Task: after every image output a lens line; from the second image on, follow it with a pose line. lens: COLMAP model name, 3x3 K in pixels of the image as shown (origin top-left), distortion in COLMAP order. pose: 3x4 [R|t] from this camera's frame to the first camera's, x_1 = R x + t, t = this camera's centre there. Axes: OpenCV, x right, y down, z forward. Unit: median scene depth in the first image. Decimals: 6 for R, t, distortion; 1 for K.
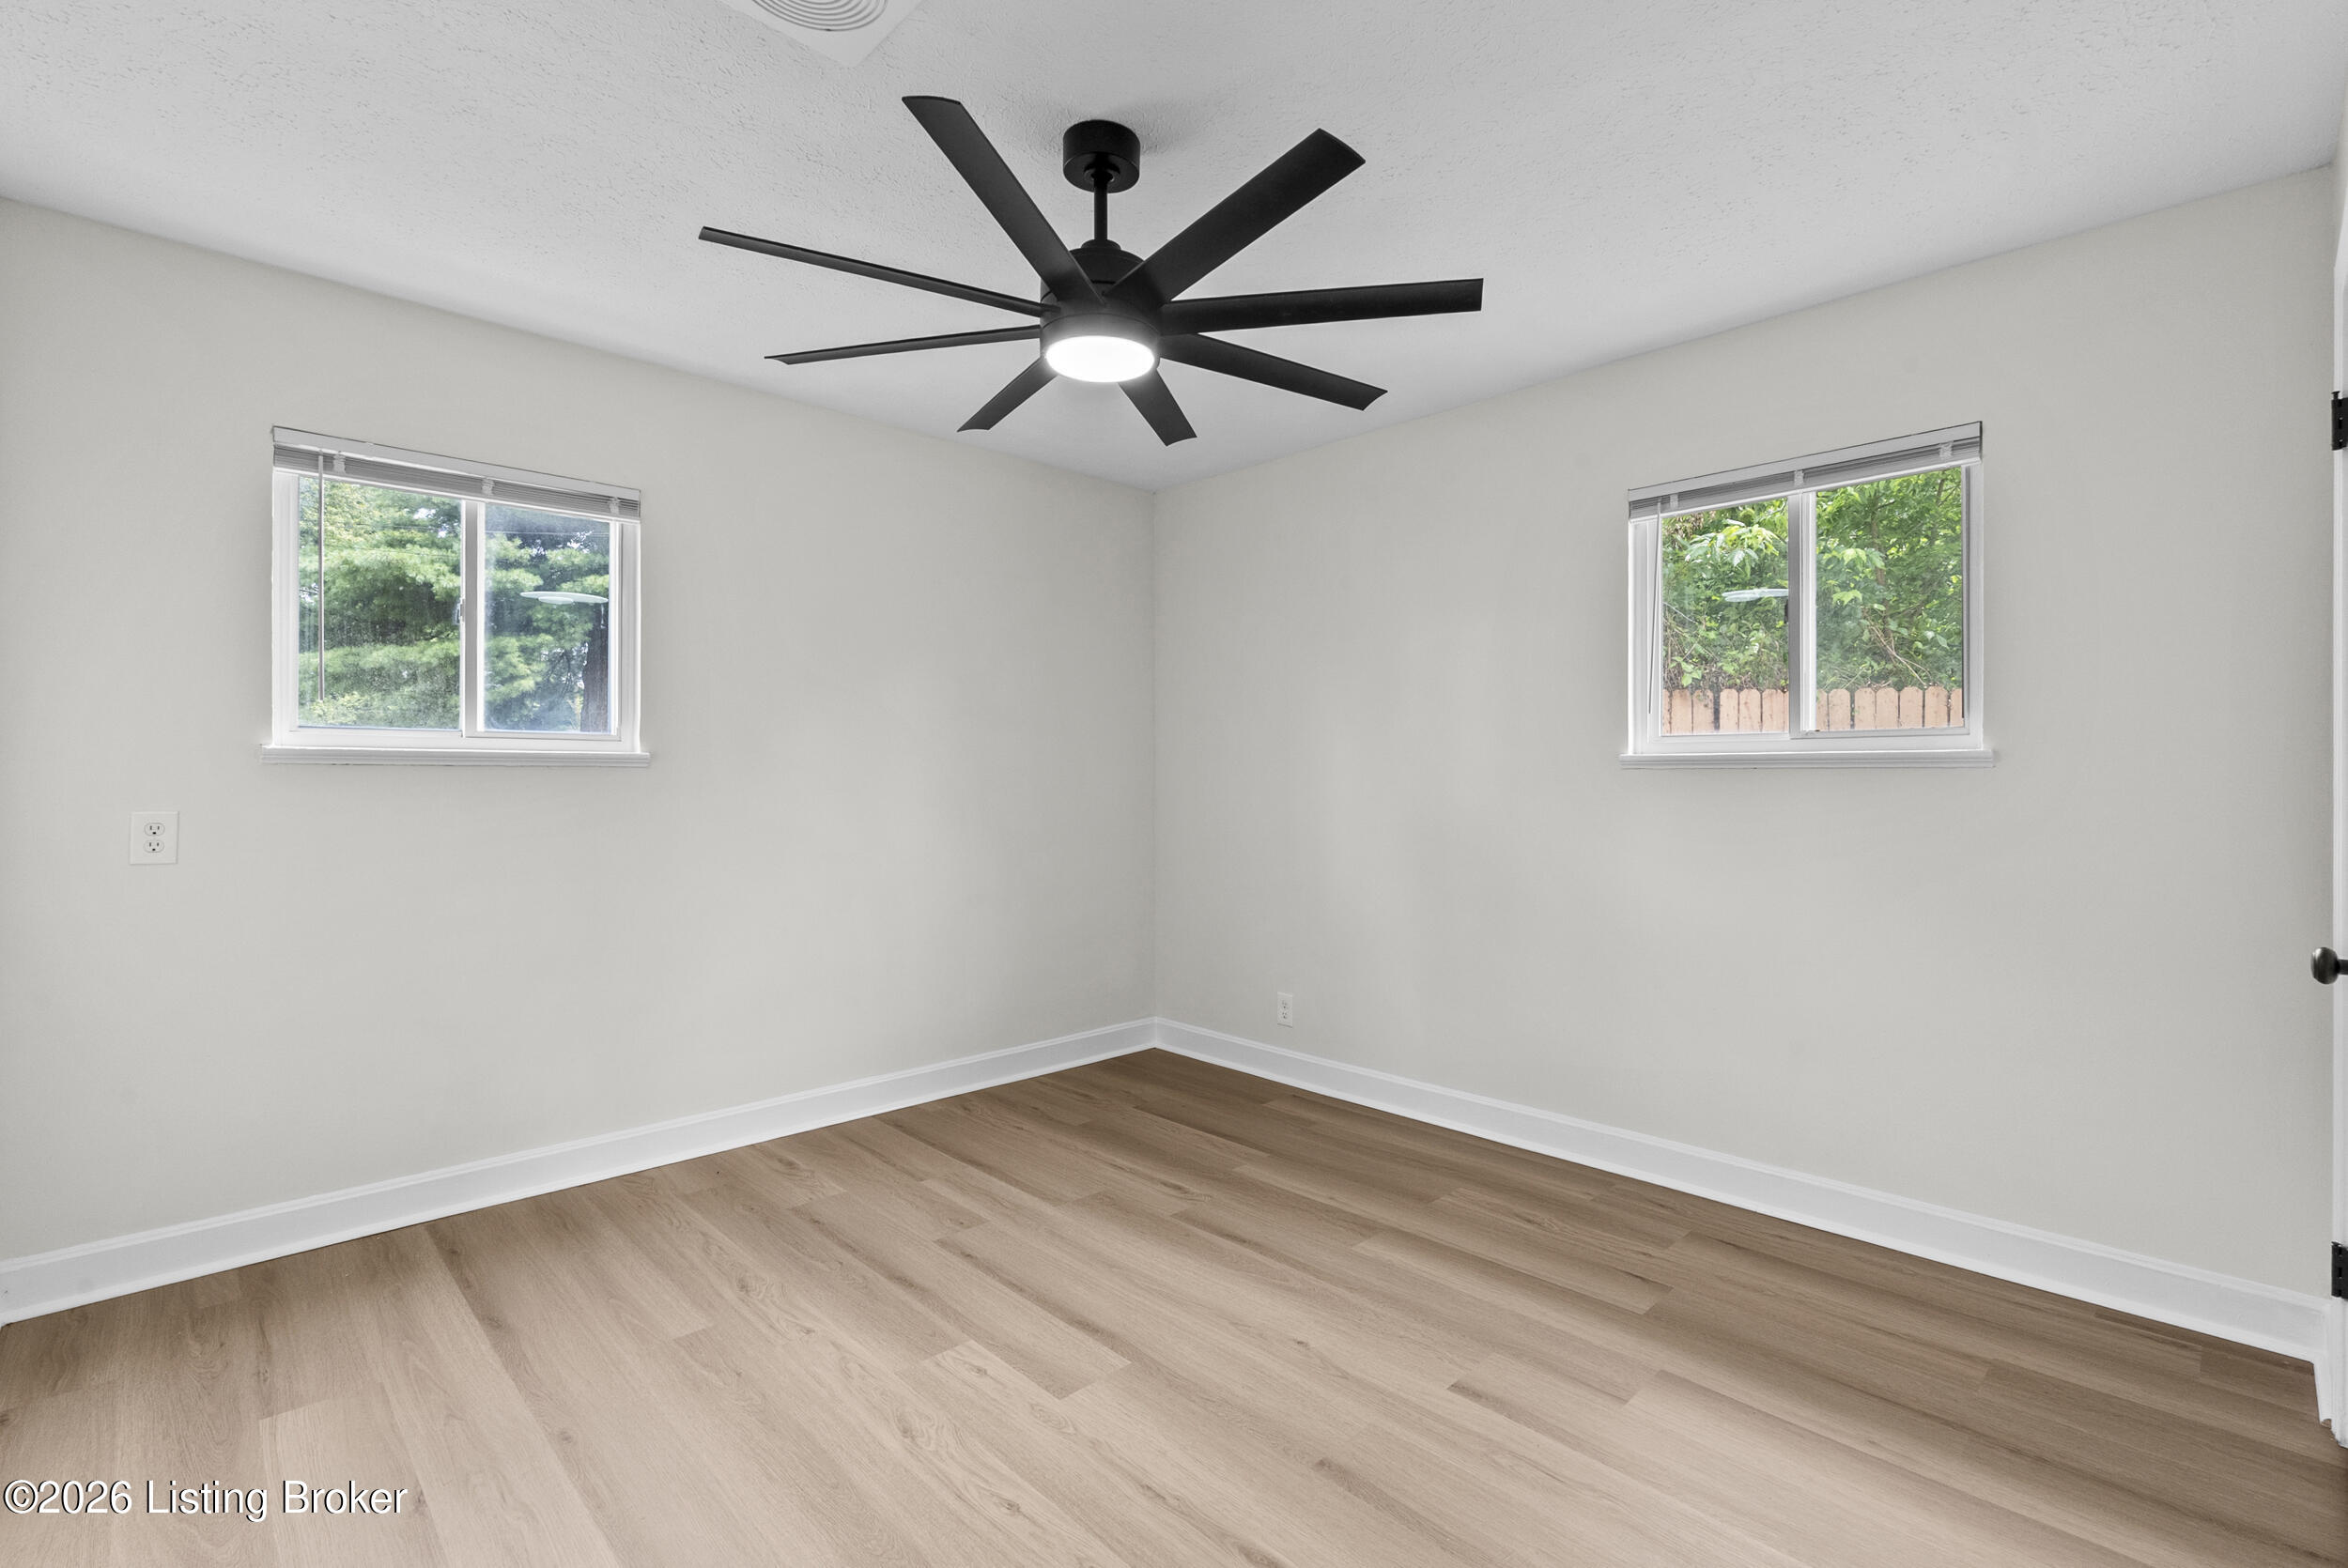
lens RADIAL K [[1054.0, 0, 1172.3], [0, 1054.0, 776.0], [0, 0, 1]] dist [-0.004332, -0.000283]
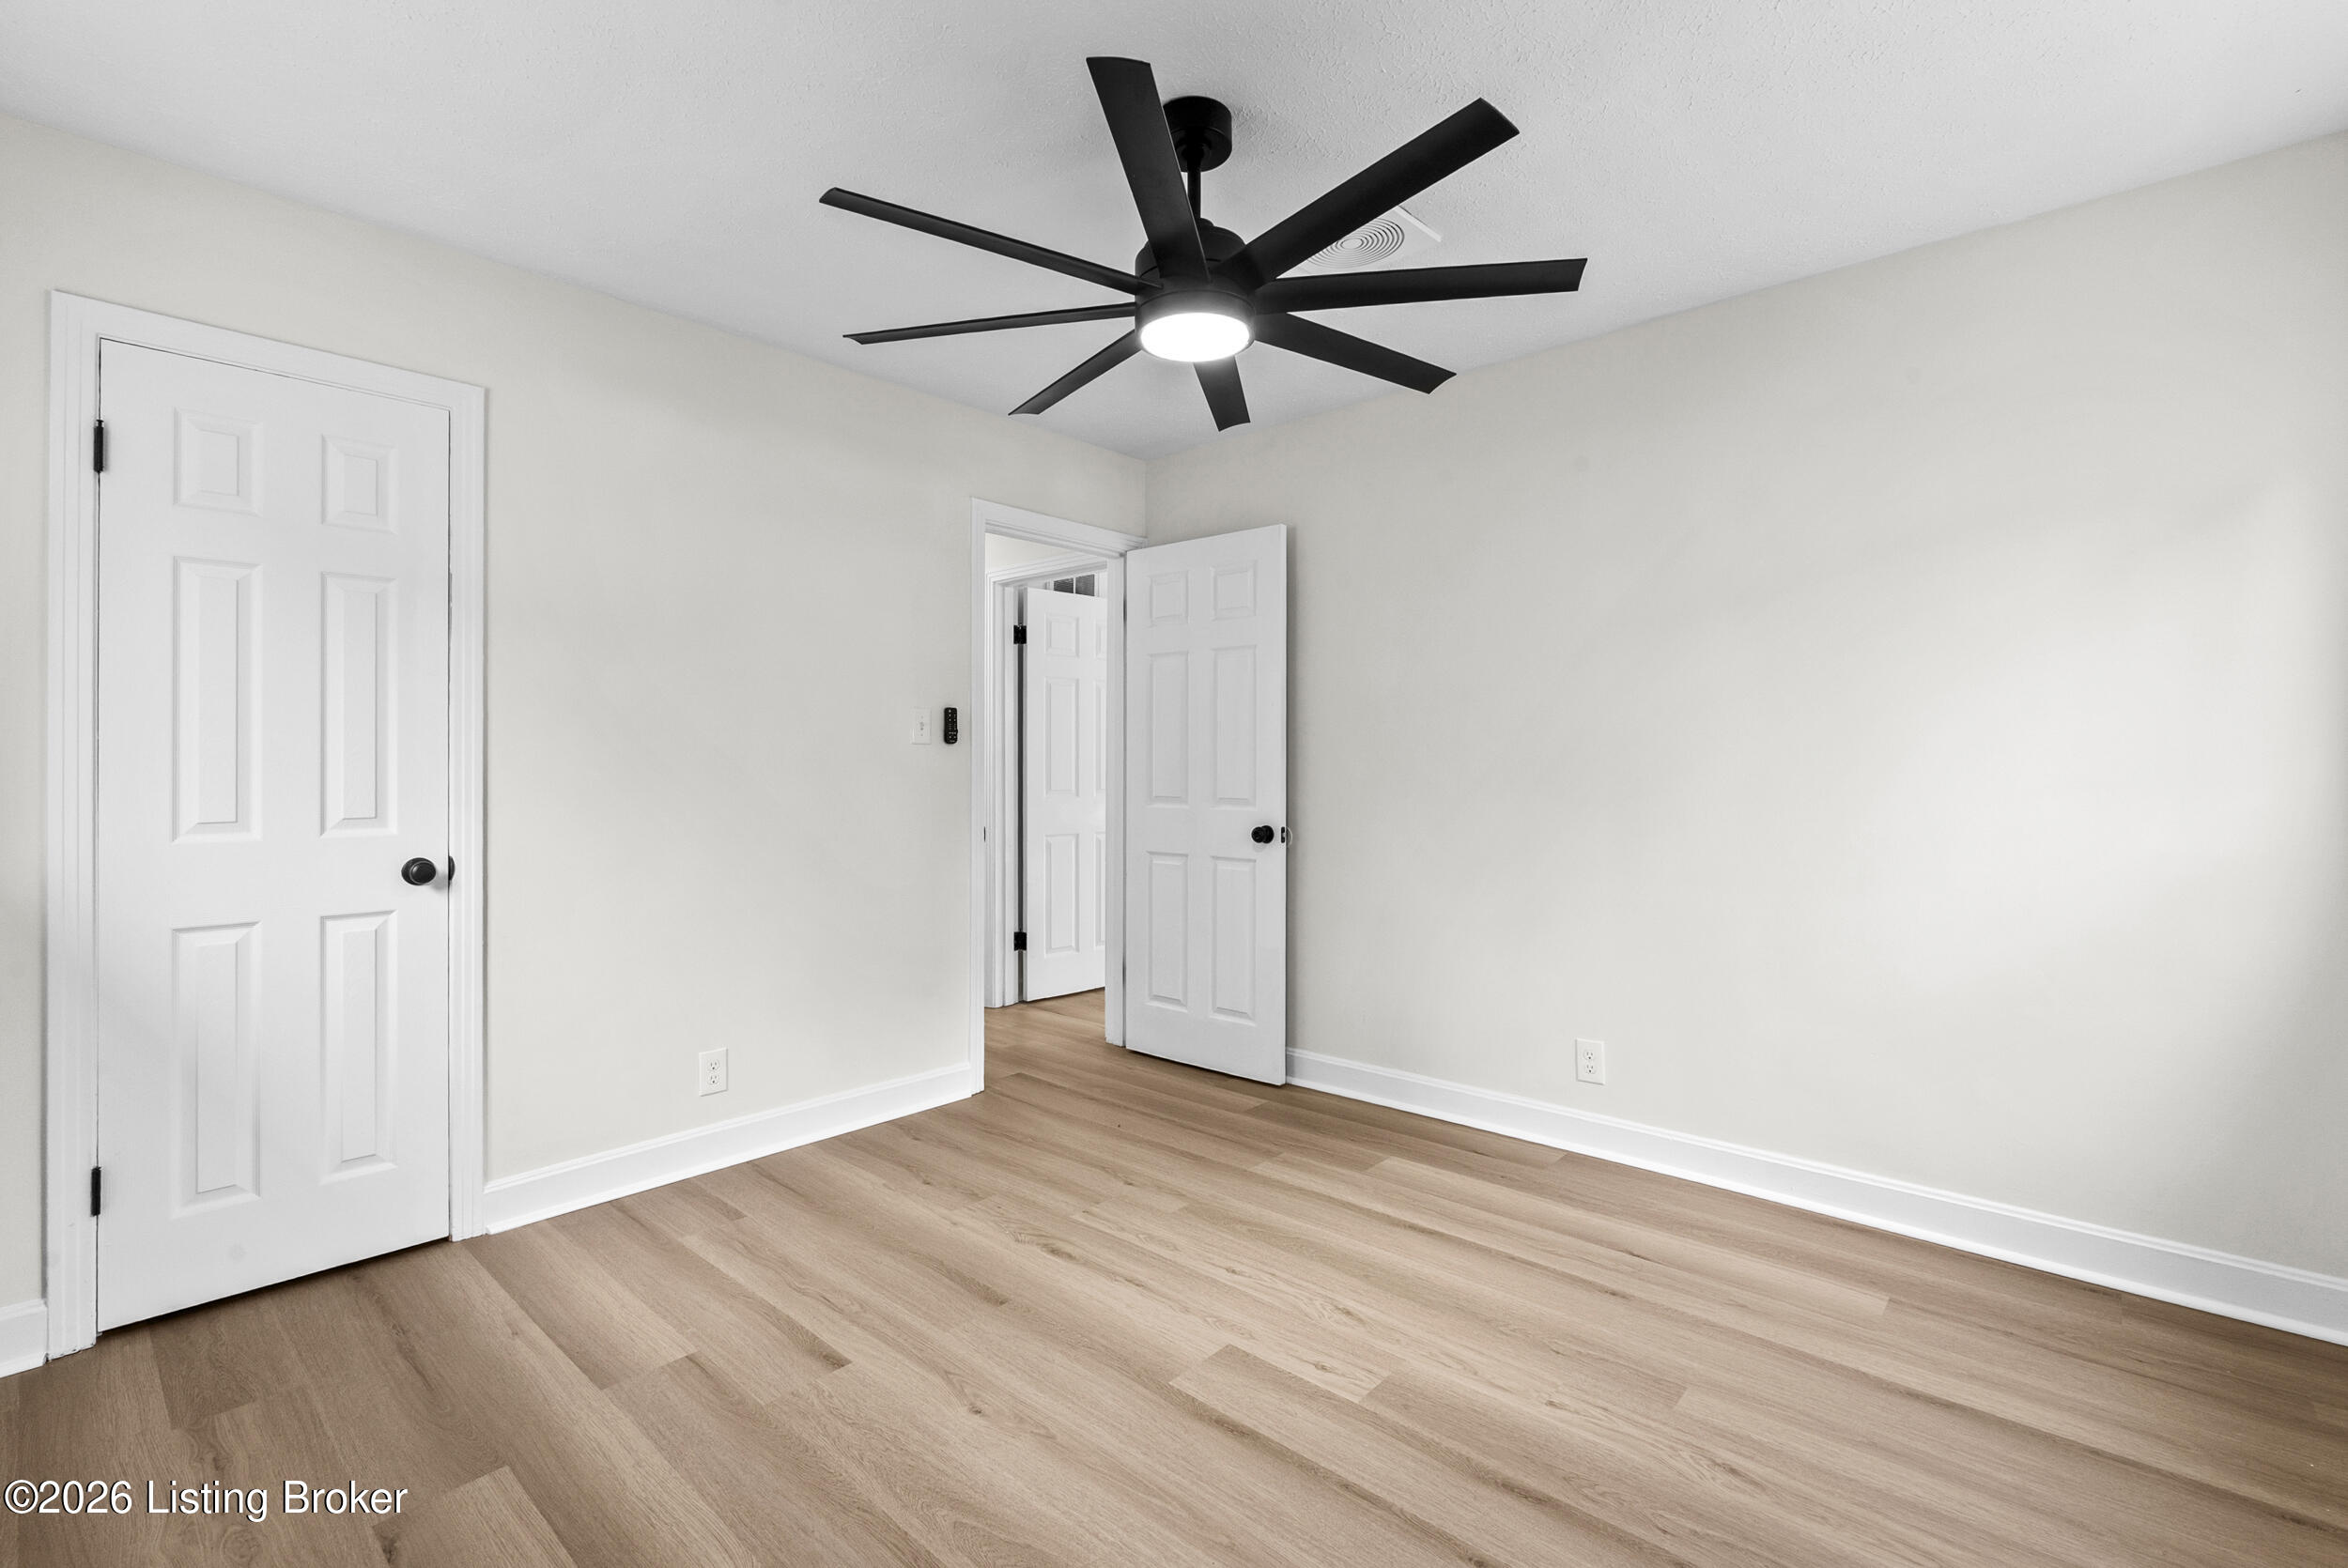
lens RADIAL K [[1054.0, 0, 1172.3], [0, 1054.0, 776.0], [0, 0, 1]] dist [-0.004332, -0.000283]
pose [[-0.997366, 0.000888, -0.072533, 0.025449], [0.000518, 0.999987, 0.005124, 0.013982], [0.072537, 0.005073, -0.997353, 1.940356]]
